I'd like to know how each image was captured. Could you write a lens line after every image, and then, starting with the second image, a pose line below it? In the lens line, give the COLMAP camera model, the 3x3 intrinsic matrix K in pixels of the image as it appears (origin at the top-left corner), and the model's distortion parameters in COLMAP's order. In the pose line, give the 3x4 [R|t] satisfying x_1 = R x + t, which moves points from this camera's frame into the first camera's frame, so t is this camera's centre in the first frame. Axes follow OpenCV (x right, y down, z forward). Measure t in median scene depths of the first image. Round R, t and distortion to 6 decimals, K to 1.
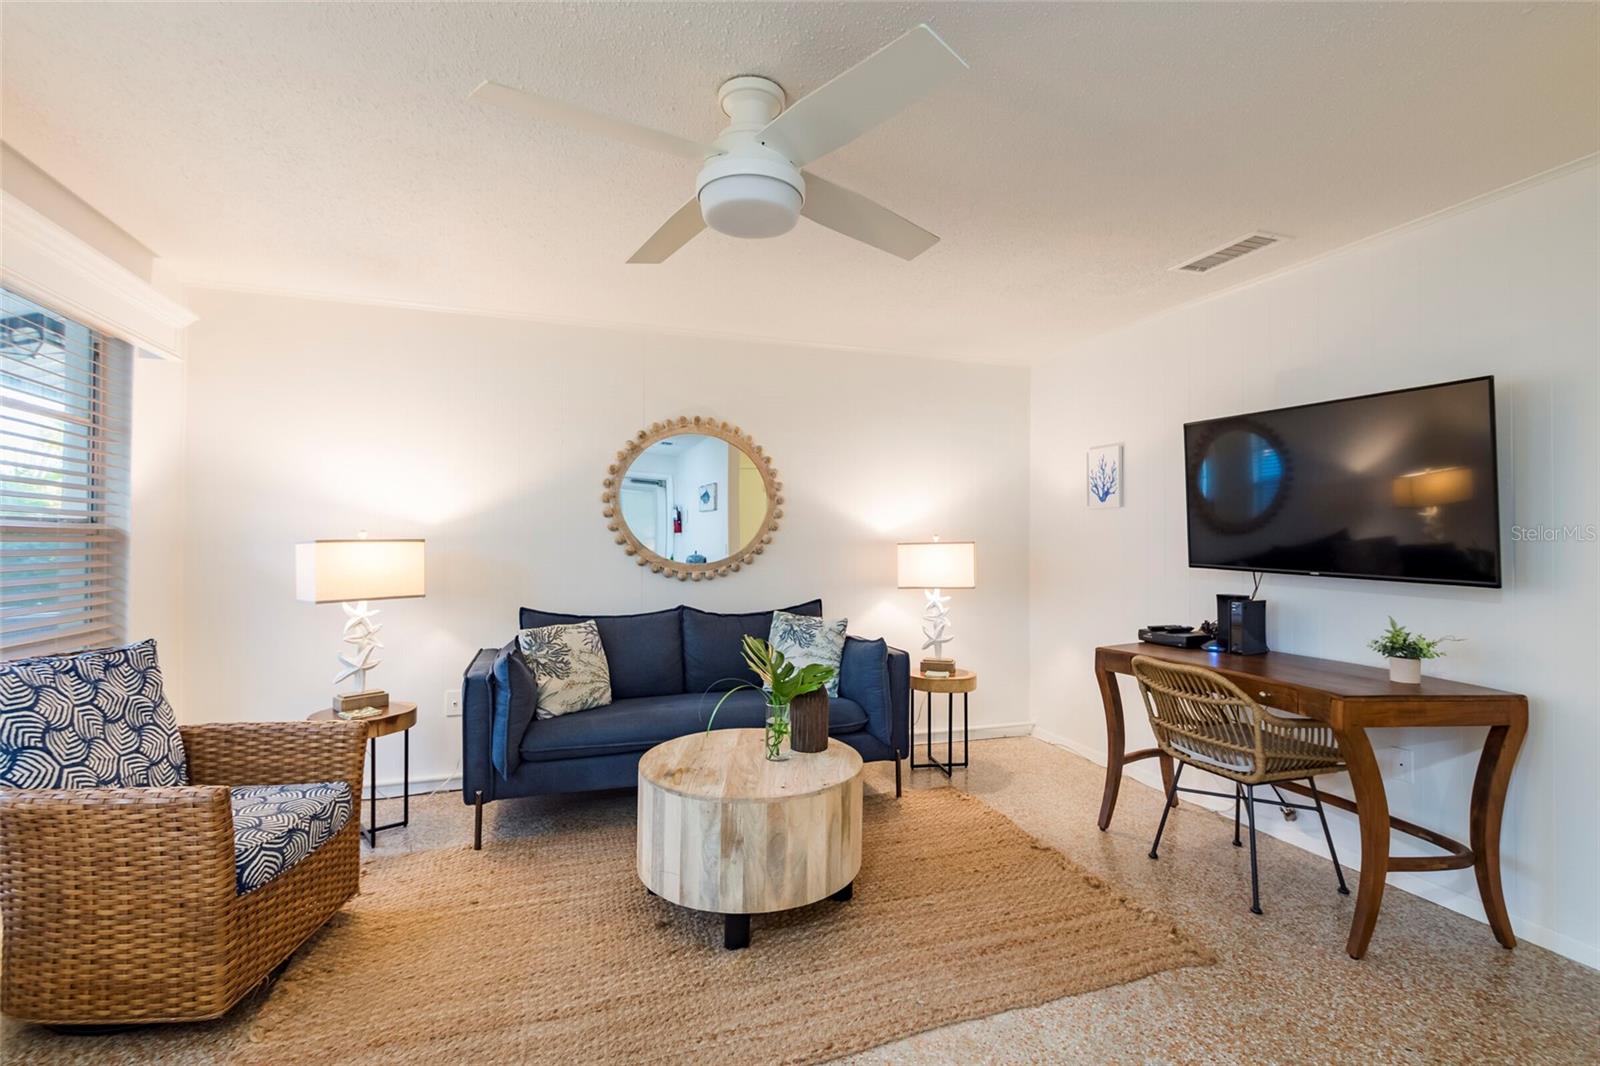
lens RADIAL K [[714.9, 0, 796.2], [0, 714.9, 526.9], [0, 0, 1]] dist [0.030763, -0.020237]
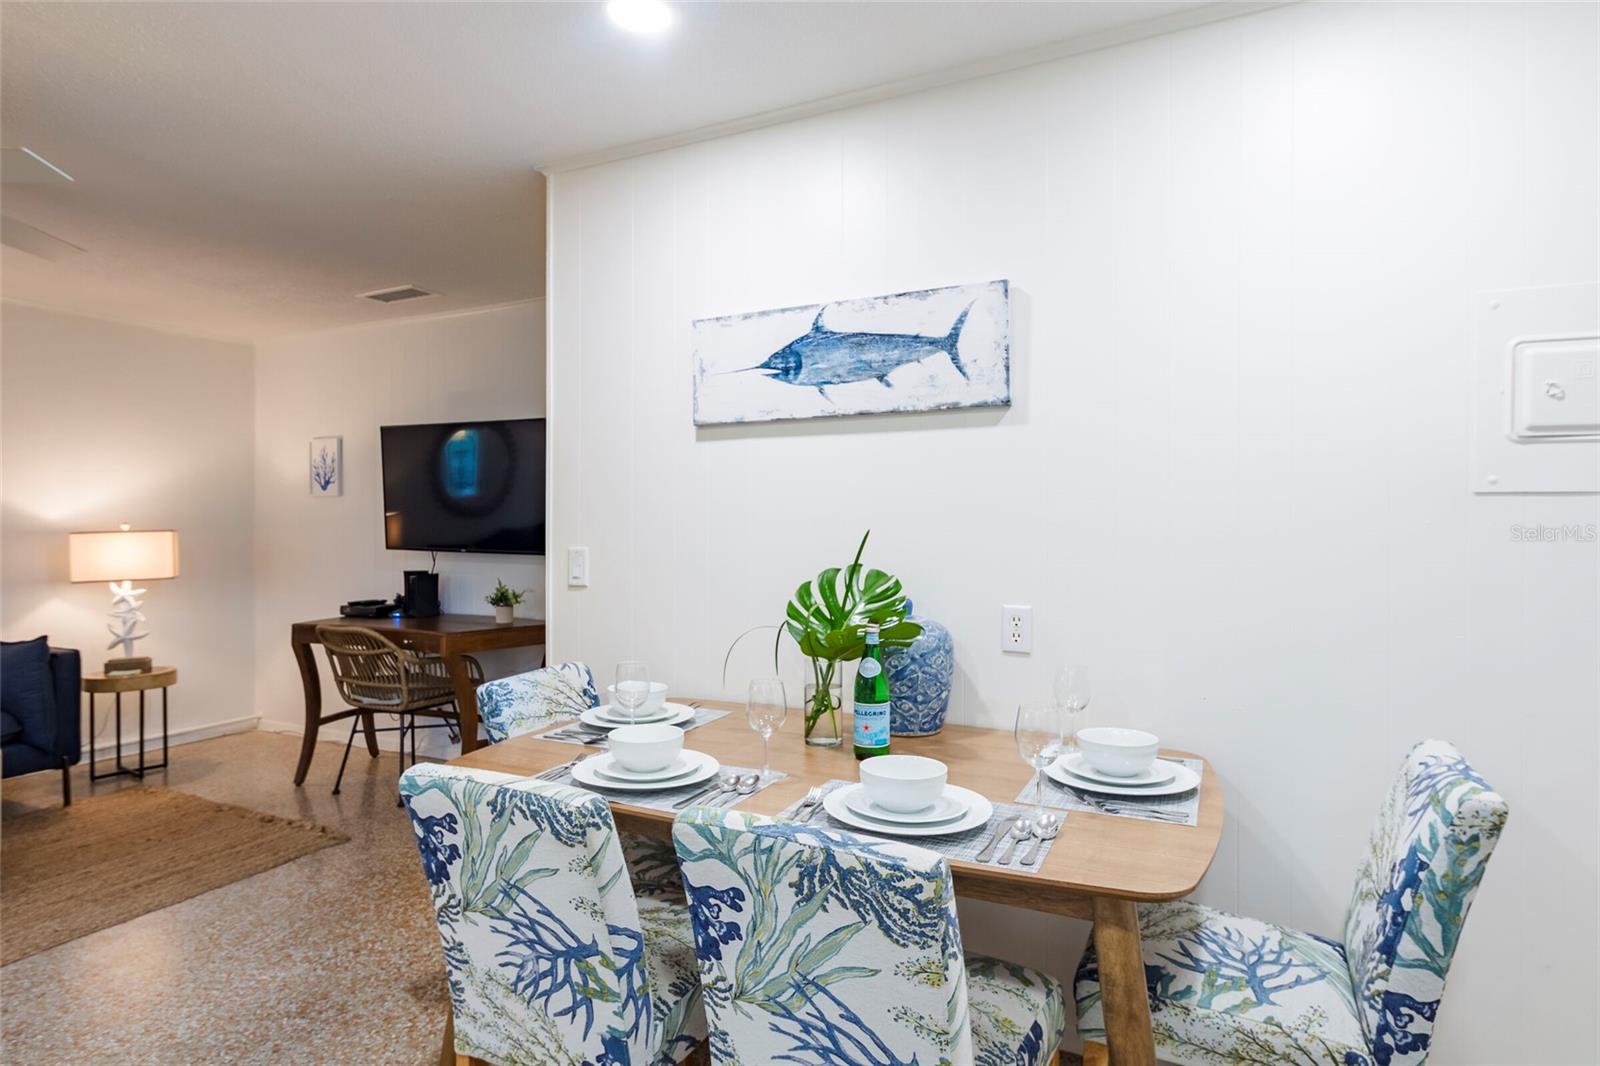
lens RADIAL K [[868.2, 0, 797.5], [0, 868.2, 524.2], [0, 0, 1]] dist [-0.001260, -0.001019]
pose [[0.703357, -0.006594, 0.710806, 0.014535], [-0.004952, 0.999887, 0.014175, -0.008378], [-0.710820, -0.013490, 0.703245, -0.474361]]
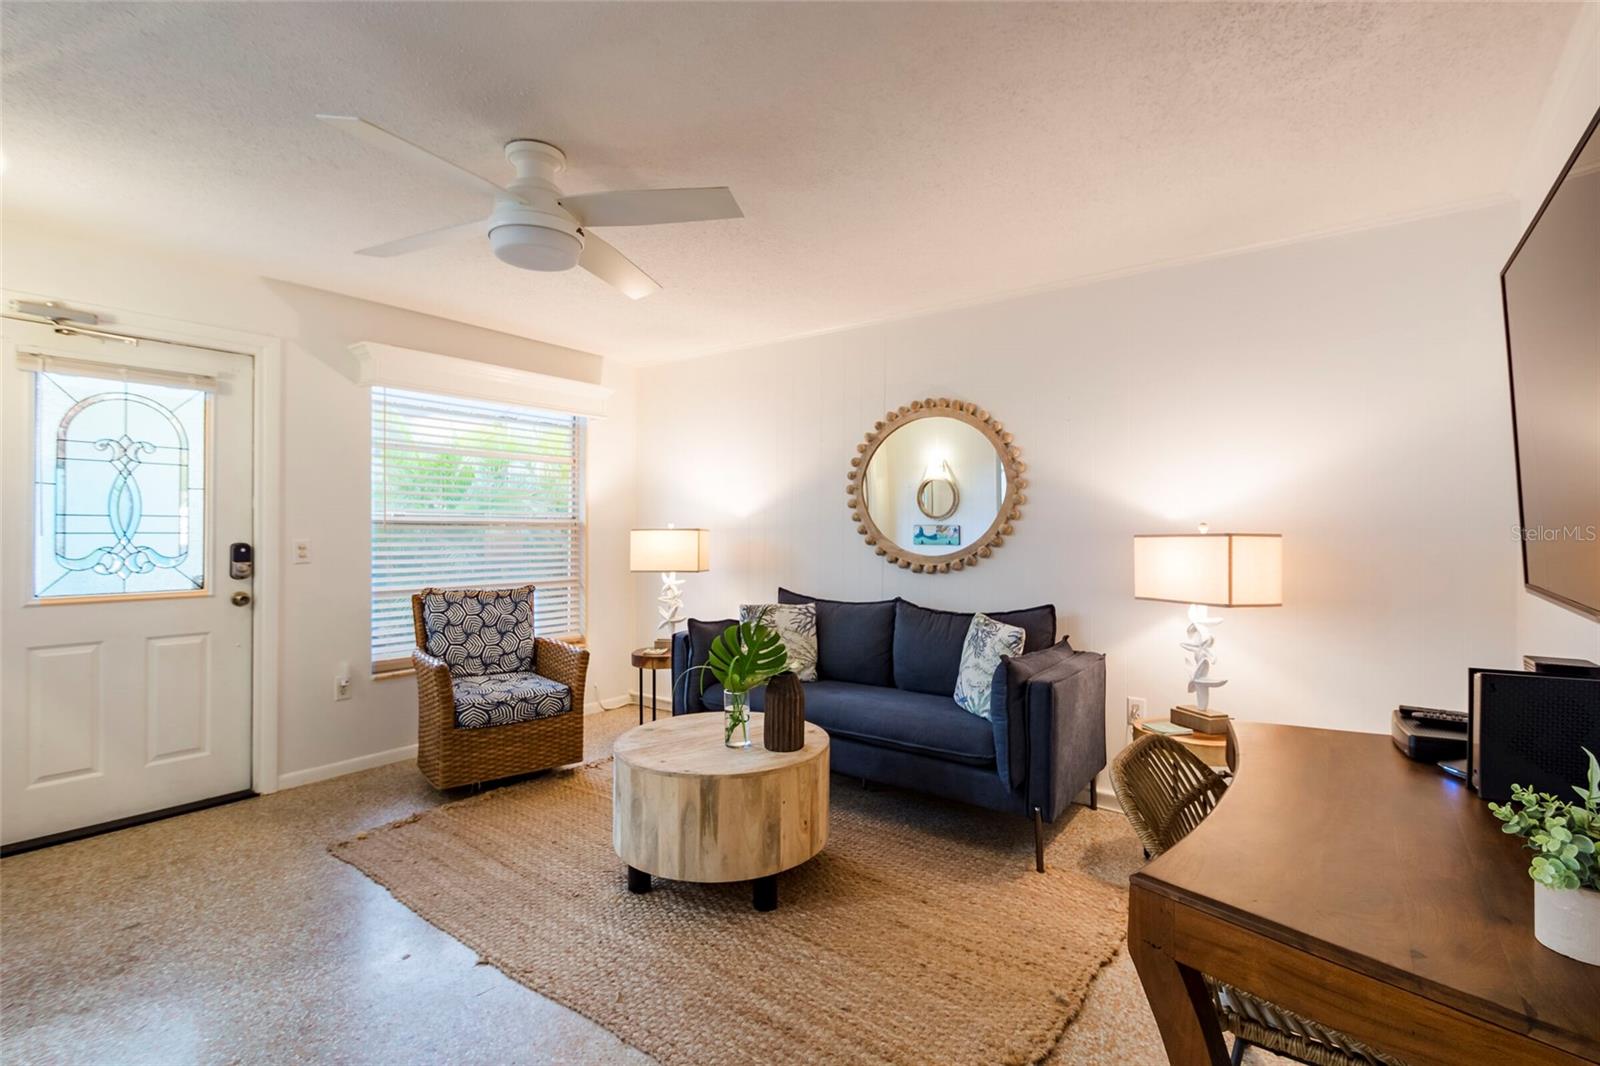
lens RADIAL K [[734.5, 0, 797.1], [0, 734.5, 527.6], [0, 0, 1]] dist [0.013387, -0.000401]
pose [[0.568886, -0.000798, -0.822416, 0.677012], [0.010801, 0.999921, 0.006501, 0.008554], [0.822345, -0.012582, 0.568849, 0.376581]]
